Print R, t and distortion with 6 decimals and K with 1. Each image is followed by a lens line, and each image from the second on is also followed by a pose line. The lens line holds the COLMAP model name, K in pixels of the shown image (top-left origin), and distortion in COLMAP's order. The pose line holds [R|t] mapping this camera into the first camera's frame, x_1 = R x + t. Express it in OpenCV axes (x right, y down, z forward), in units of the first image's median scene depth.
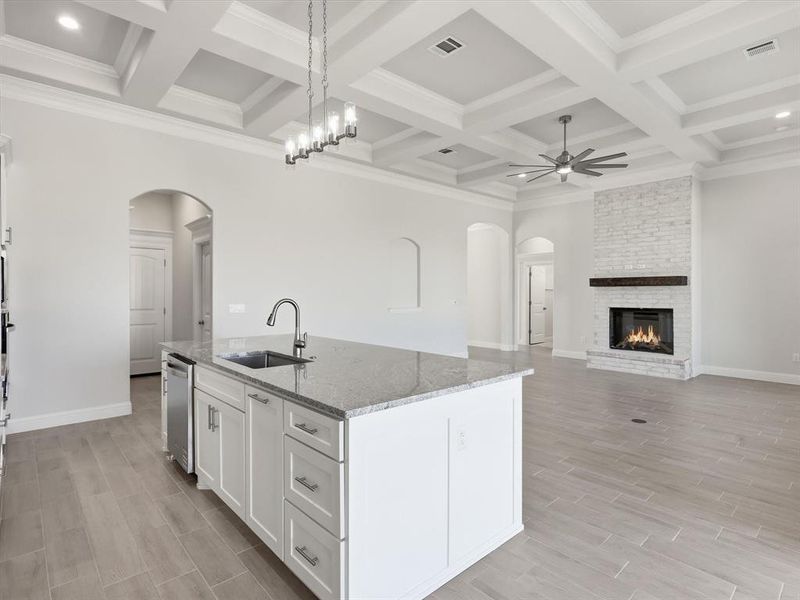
lens RADIAL K [[422.4, 0, 397.7], [0, 422.4, 296.7], [0, 0, 1]] dist [-0.001008, -0.000198]
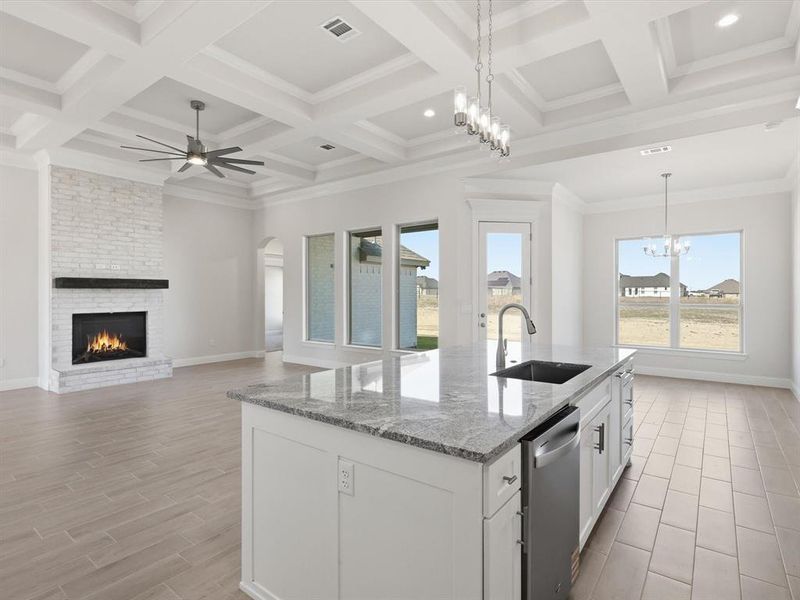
lens RADIAL K [[422.4, 0, 397.7], [0, 422.4, 296.7], [0, 0, 1]] dist [-0.001008, -0.000198]
pose [[-0.192126, -0.006075, 0.981351, -0.444762], [0.009192, 0.999926, 0.007989, -0.009035], [-0.981327, 0.010556, -0.192056, 0.579156]]
